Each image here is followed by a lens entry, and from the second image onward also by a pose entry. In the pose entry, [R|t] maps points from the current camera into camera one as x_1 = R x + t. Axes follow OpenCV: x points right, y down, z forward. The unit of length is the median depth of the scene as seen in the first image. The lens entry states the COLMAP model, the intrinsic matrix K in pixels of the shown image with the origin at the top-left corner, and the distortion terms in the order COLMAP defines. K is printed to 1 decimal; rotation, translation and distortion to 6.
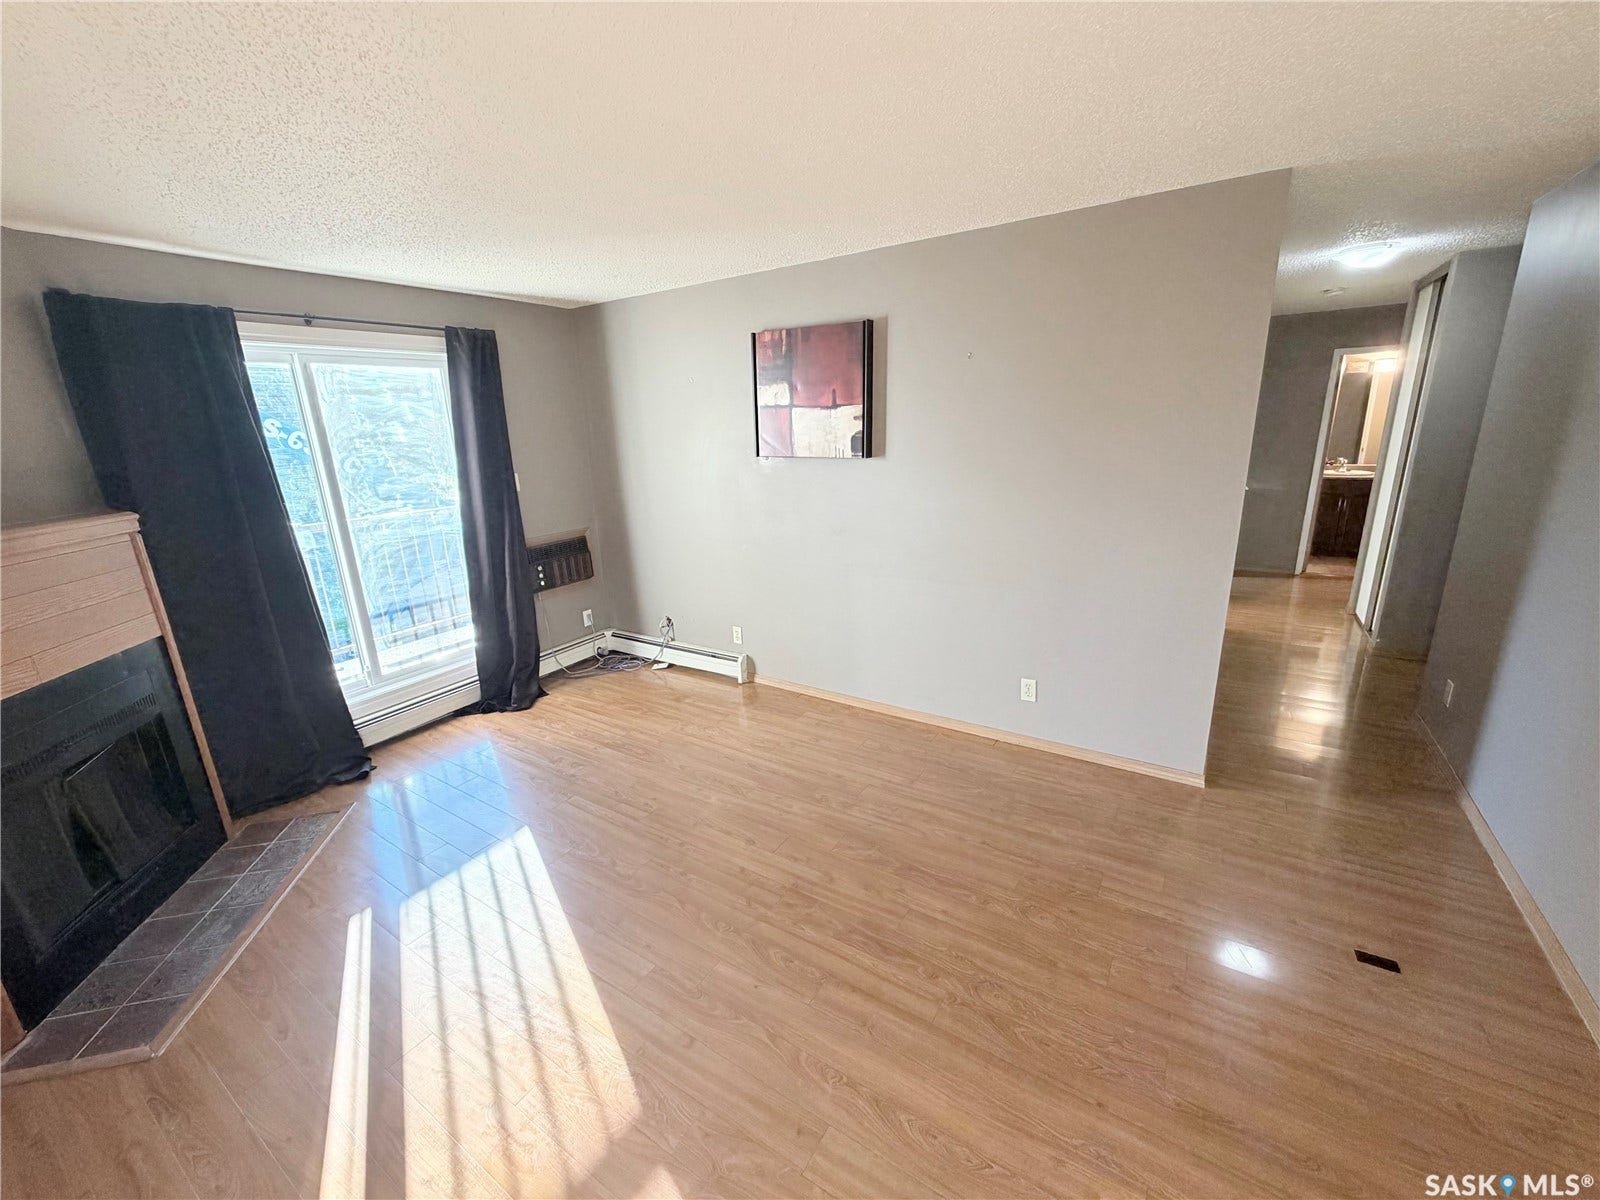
lens RADIAL K [[638.5, 0, 799.6], [0, 638.5, 600.4], [0, 0, 1]] dist [0.001030, -0.000475]
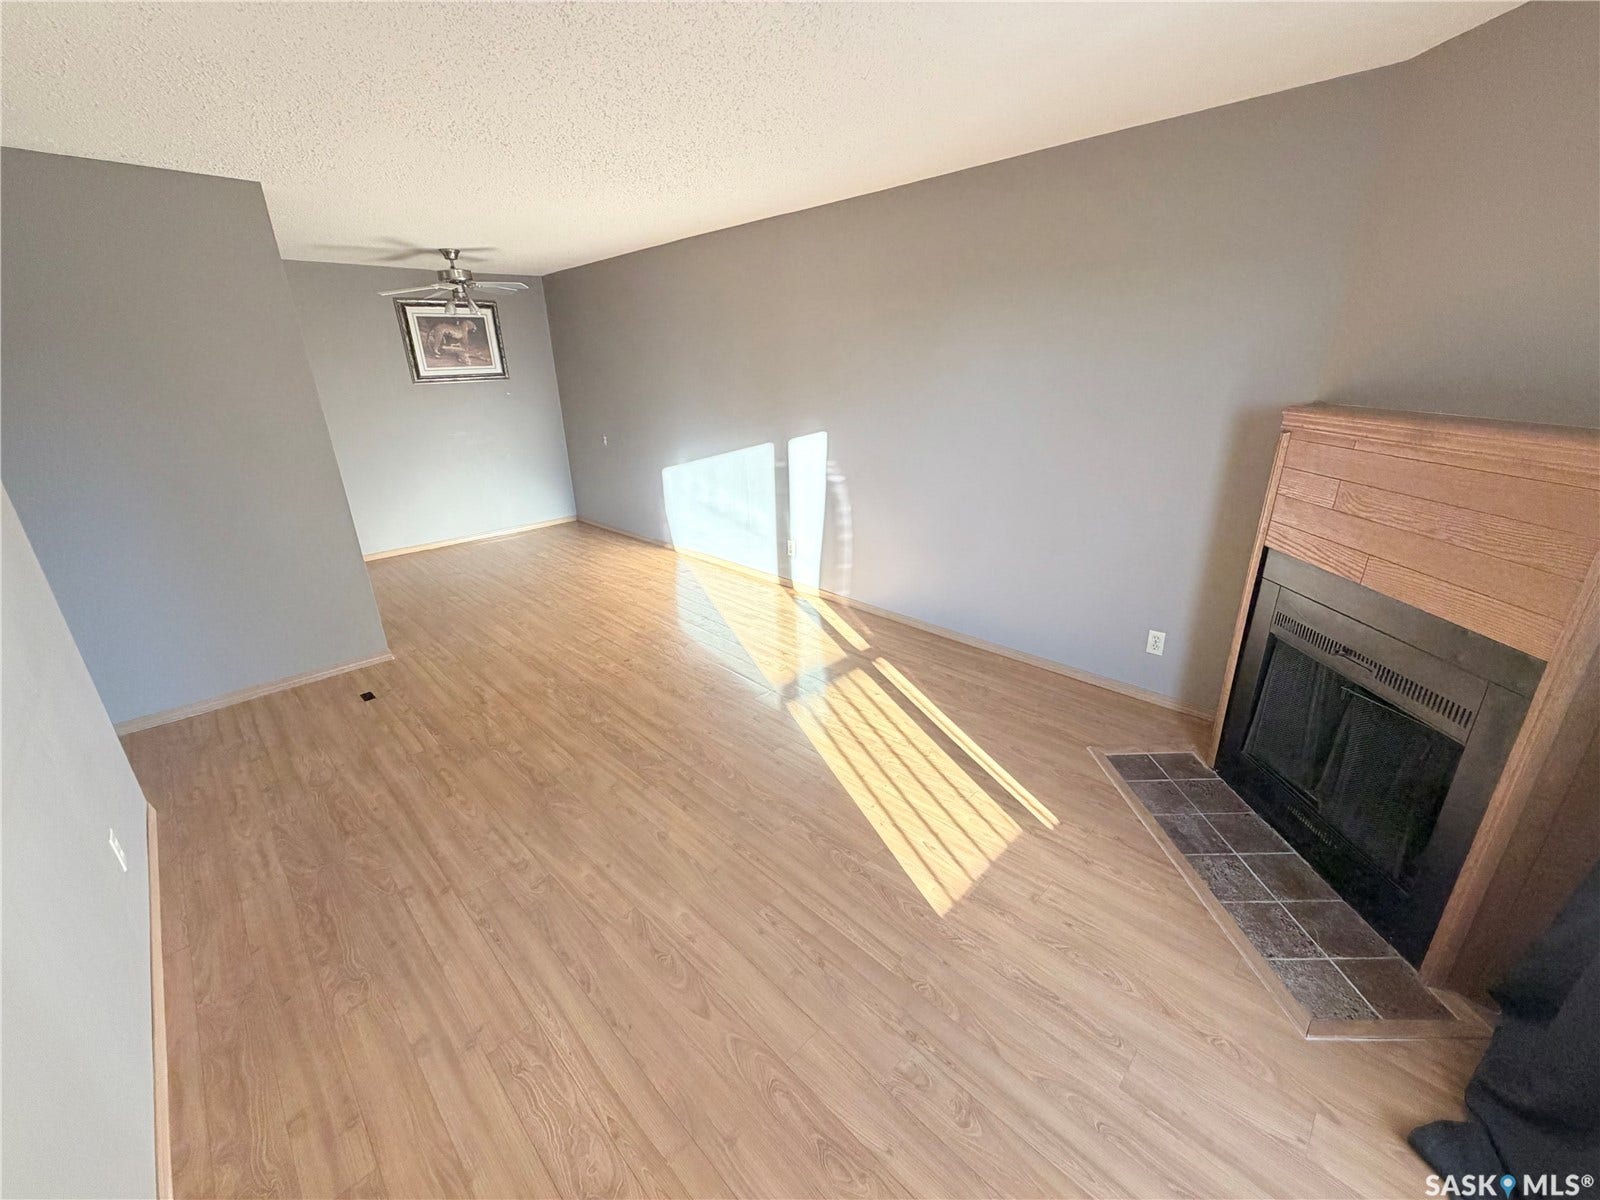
lens RADIAL K [[638.5, 0, 797.4], [0, 638.5, 604.7], [0, 0, 1]] dist [0.001030, -0.000475]
pose [[-0.973707, -0.024388, 0.226496, -0.370093], [0.114539, 0.807026, 0.579301, -0.304806], [-0.196916, 0.590012, -0.783014, 1.202015]]
